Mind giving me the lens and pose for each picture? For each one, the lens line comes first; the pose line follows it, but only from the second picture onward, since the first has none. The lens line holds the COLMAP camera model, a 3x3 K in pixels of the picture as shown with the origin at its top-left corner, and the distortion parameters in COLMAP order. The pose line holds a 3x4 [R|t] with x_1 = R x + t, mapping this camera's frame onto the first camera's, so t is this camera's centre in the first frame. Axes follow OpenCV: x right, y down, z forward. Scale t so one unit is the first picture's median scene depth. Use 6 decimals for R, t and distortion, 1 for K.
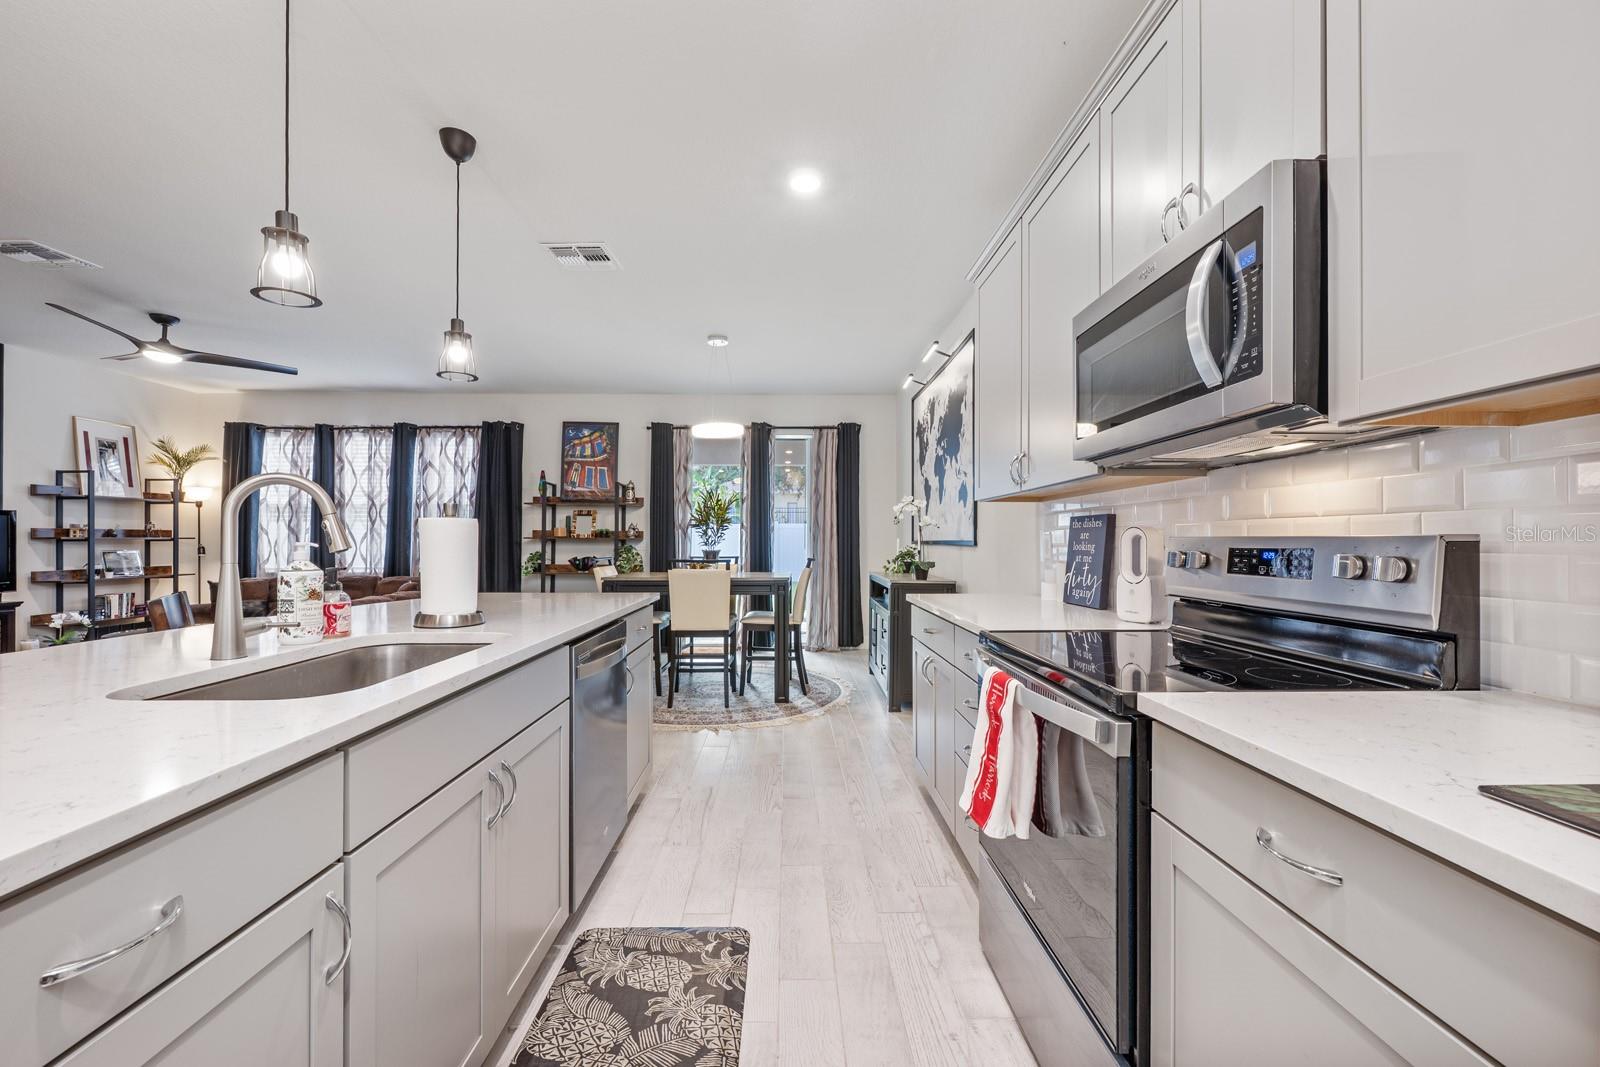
lens RADIAL K [[633.1, 0, 796.5], [0, 633.1, 539.7], [0, 0, 1]] dist [-0.001770, 0.000884]
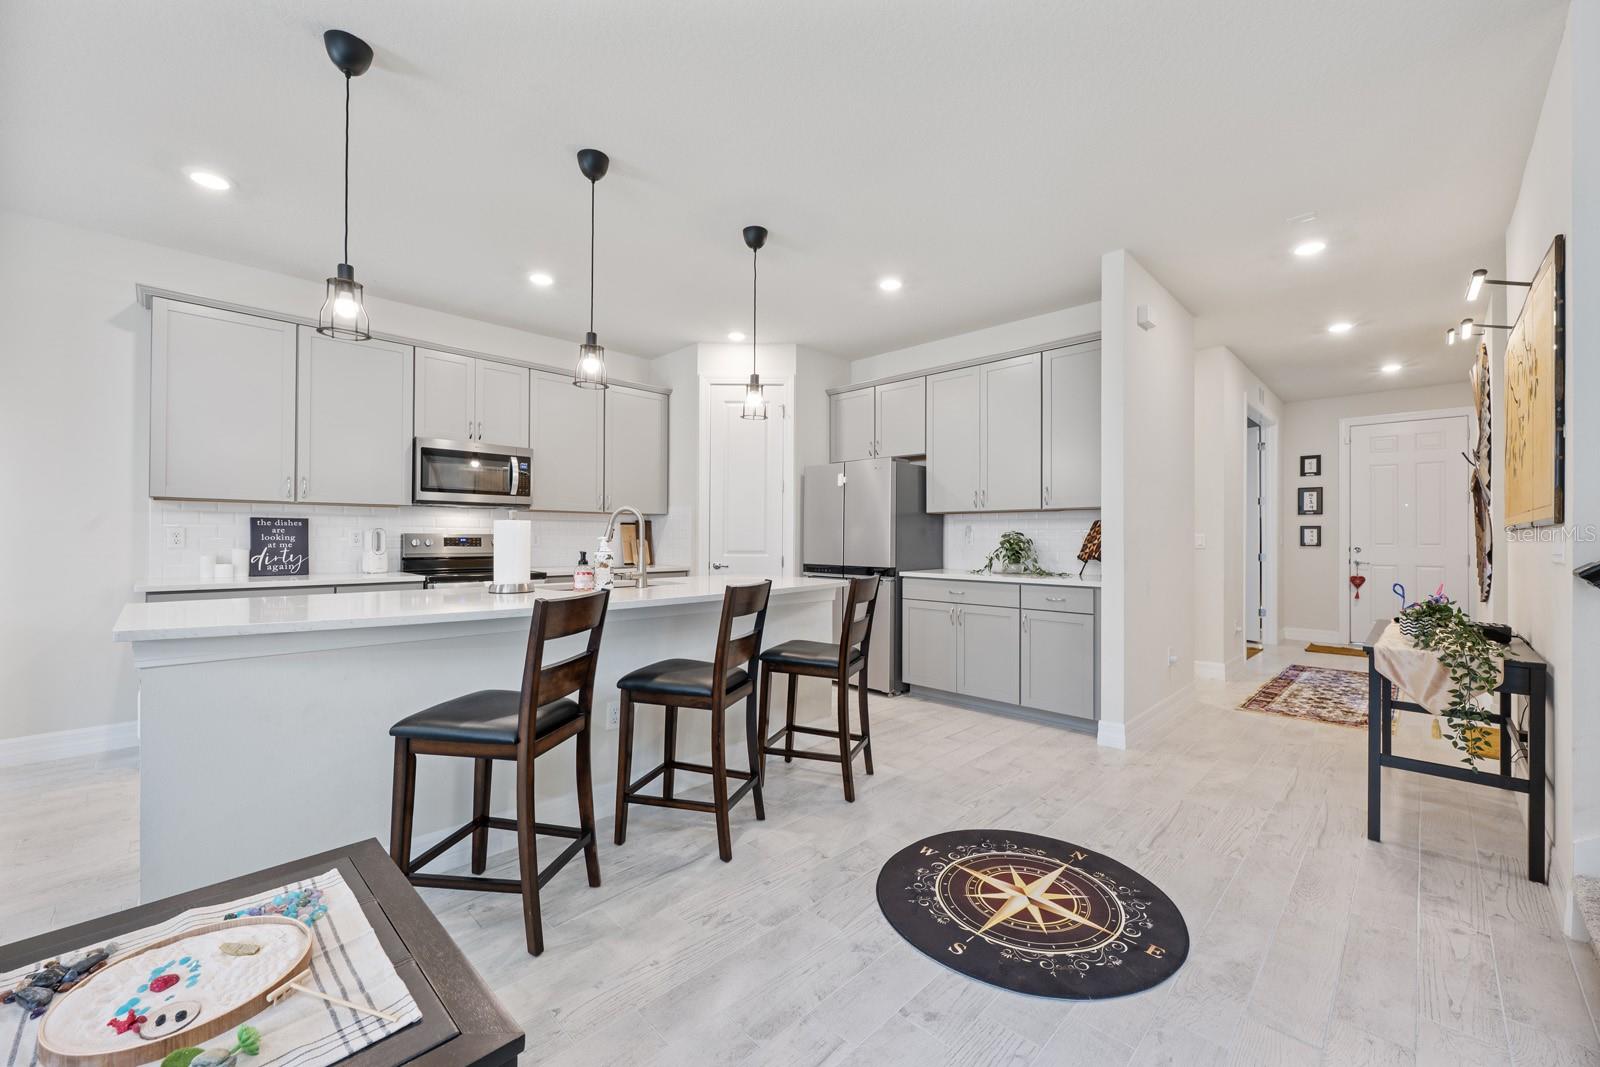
lens RADIAL K [[633.1, 0, 802.0], [0, 633.1, 532.0], [0, 0, 1]] dist [-0.001770, 0.000884]
pose [[-0.702265, 0.001462, 0.711914, -0.691972], [-0.008626, 0.999907, -0.010562, 0.001136], [-0.711863, -0.013559, -0.702187, 0.517168]]
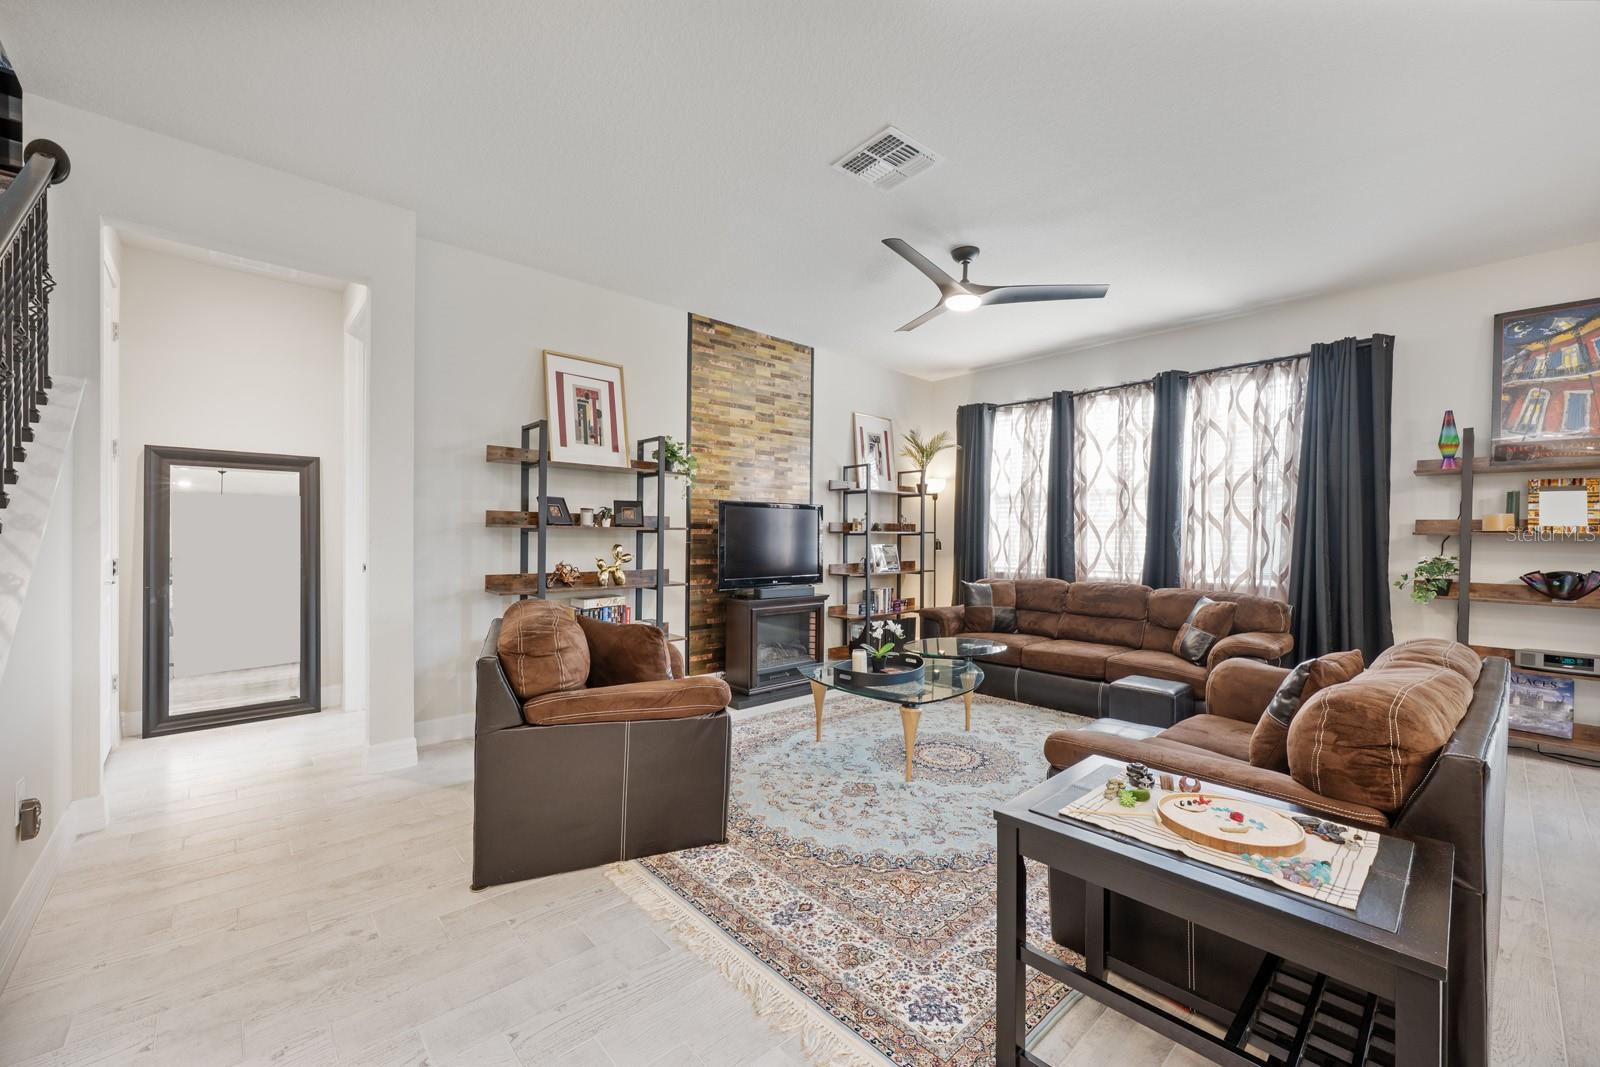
lens RADIAL K [[633.1, 0, 800.8], [0, 633.1, 540.0], [0, 0, 1]] dist [-0.001770, 0.000884]
pose [[0.663236, 0.010989, -0.748330, -0.435866], [-0.004854, 0.999934, 0.010382, 0.000041], [0.748395, -0.003254, 0.663246, 0.259431]]
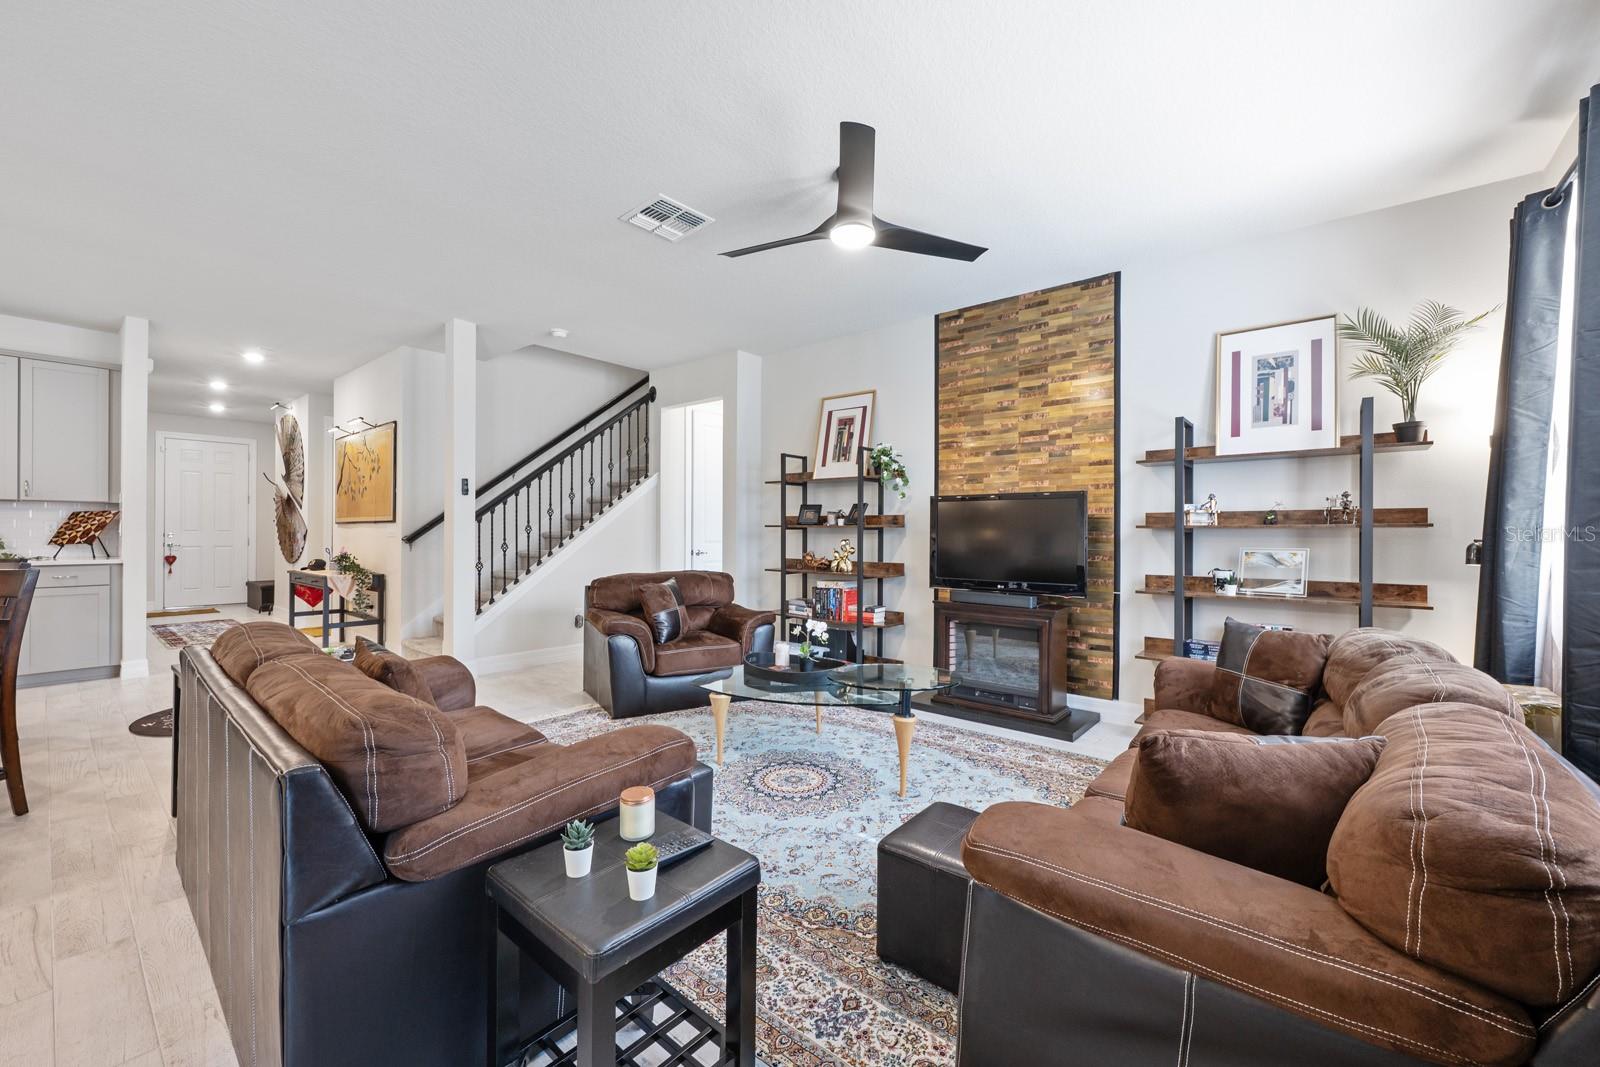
lens RADIAL K [[633.1, 0, 794.2], [0, 633.1, 531.8], [0, 0, 1]] dist [-0.001770, 0.000884]
pose [[-0.654799, -0.004229, -0.755792, -0.393104], [-0.002900, 0.999991, -0.003083, 0.005460], [0.755798, 0.000173, -0.654805, 1.100852]]
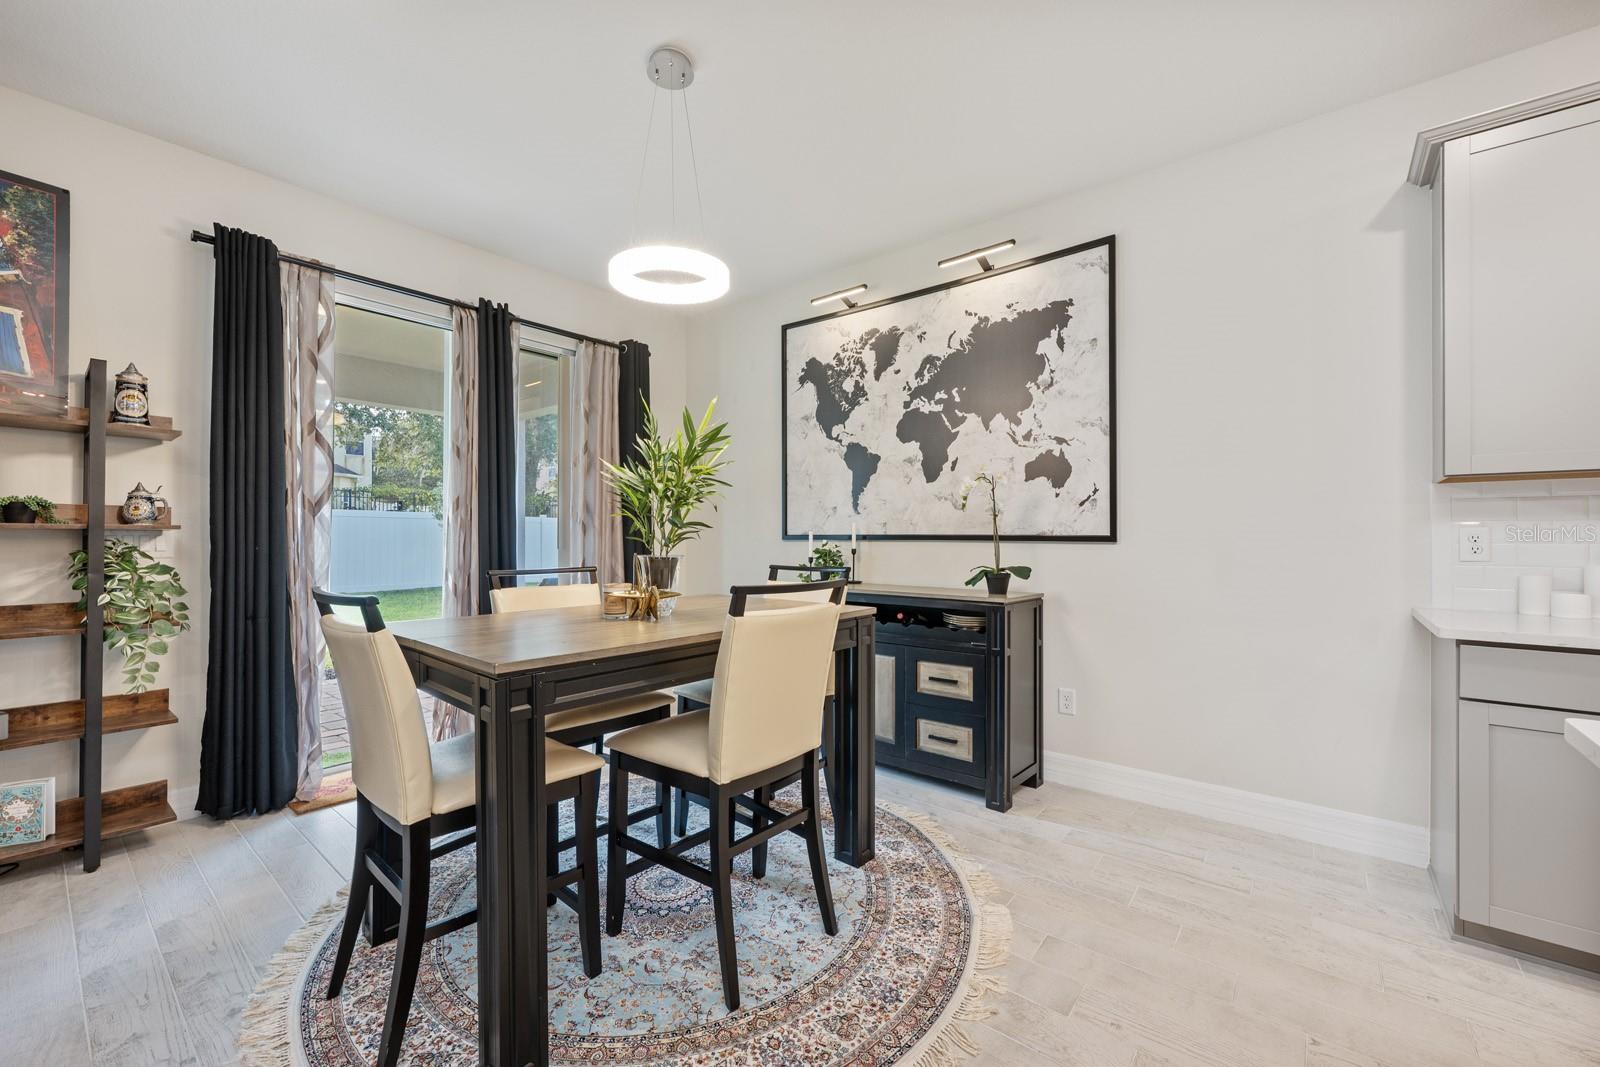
lens RADIAL K [[633.1, 0, 790.1], [0, 633.1, 537.3], [0, 0, 1]] dist [-0.001770, 0.000884]
pose [[0.650825, -0.005573, 0.759207, -0.353077], [-0.002411, 0.999953, 0.009407, -0.000878], [-0.759224, -0.007953, 0.650781, 0.585006]]
